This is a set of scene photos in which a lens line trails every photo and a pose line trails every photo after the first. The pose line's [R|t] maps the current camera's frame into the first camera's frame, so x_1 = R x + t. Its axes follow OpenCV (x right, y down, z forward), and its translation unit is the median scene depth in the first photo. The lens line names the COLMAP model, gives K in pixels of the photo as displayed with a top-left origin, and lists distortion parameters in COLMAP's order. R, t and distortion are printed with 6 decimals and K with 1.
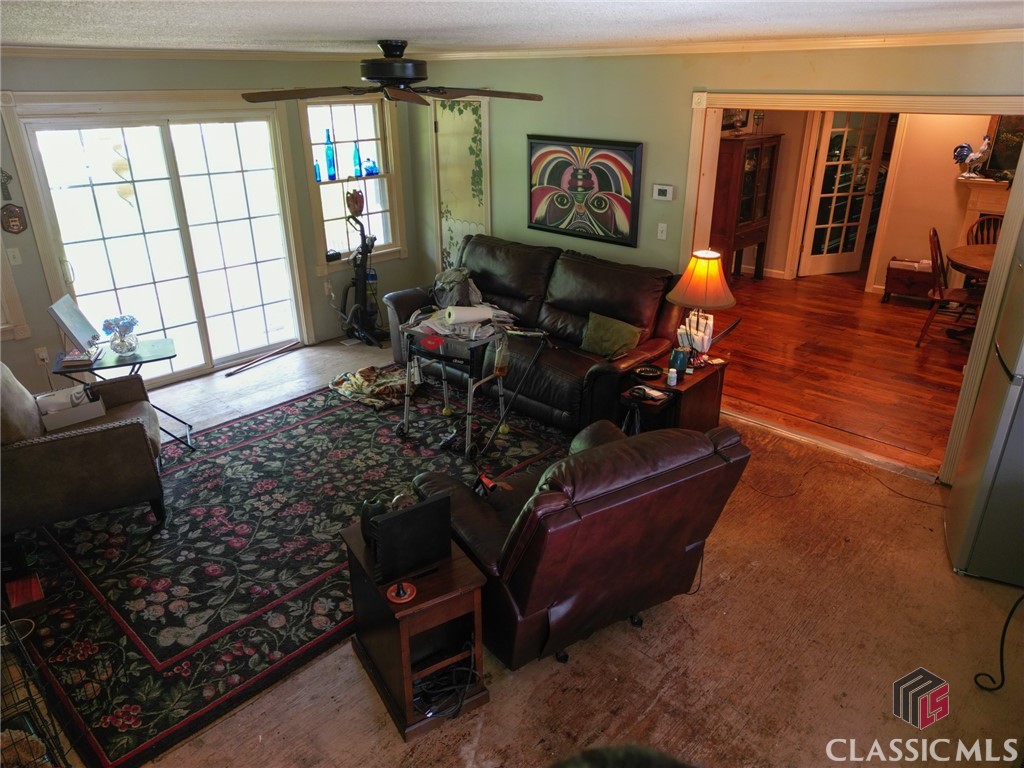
lens RADIAL K [[707.4, 0, 515.6], [0, 707.4, 384.7], [0, 0, 1]] dist [0.024324, -0.006964]
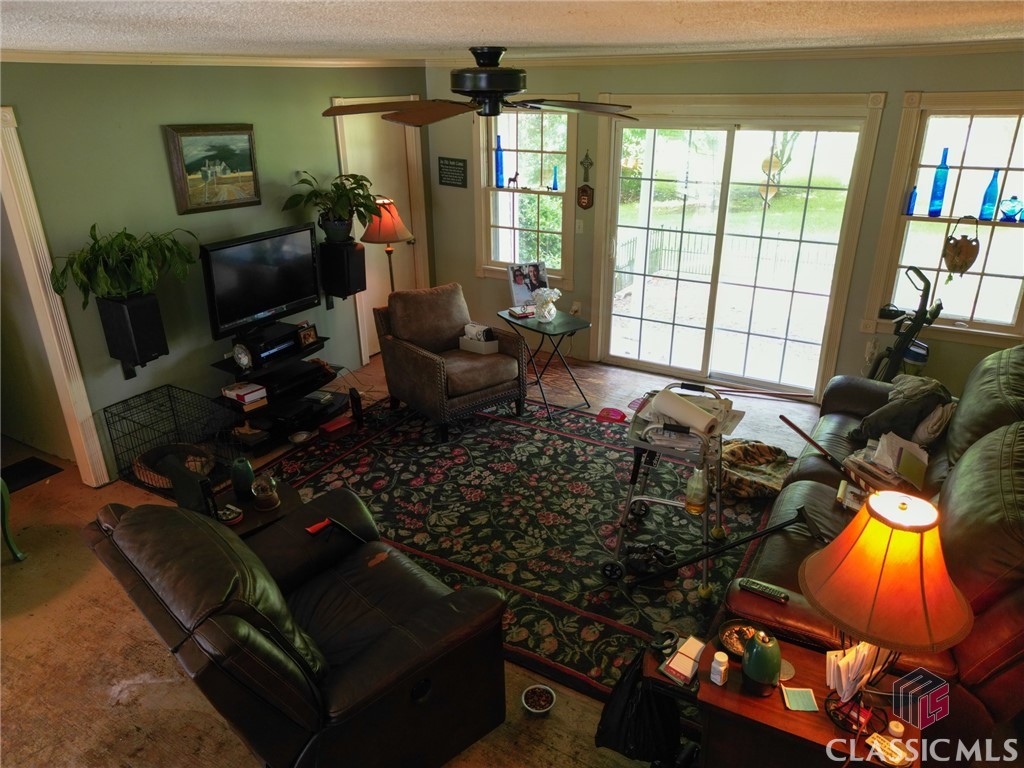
lens RADIAL K [[707.4, 0, 513.8], [0, 707.4, 382.4], [0, 0, 1]] dist [0.024324, -0.006964]
pose [[0.220679, 0.381214, -0.897762, 0.476086], [-0.374654, 0.882970, 0.282839, -0.236277], [0.900519, 0.273934, 0.337676, 0.528356]]
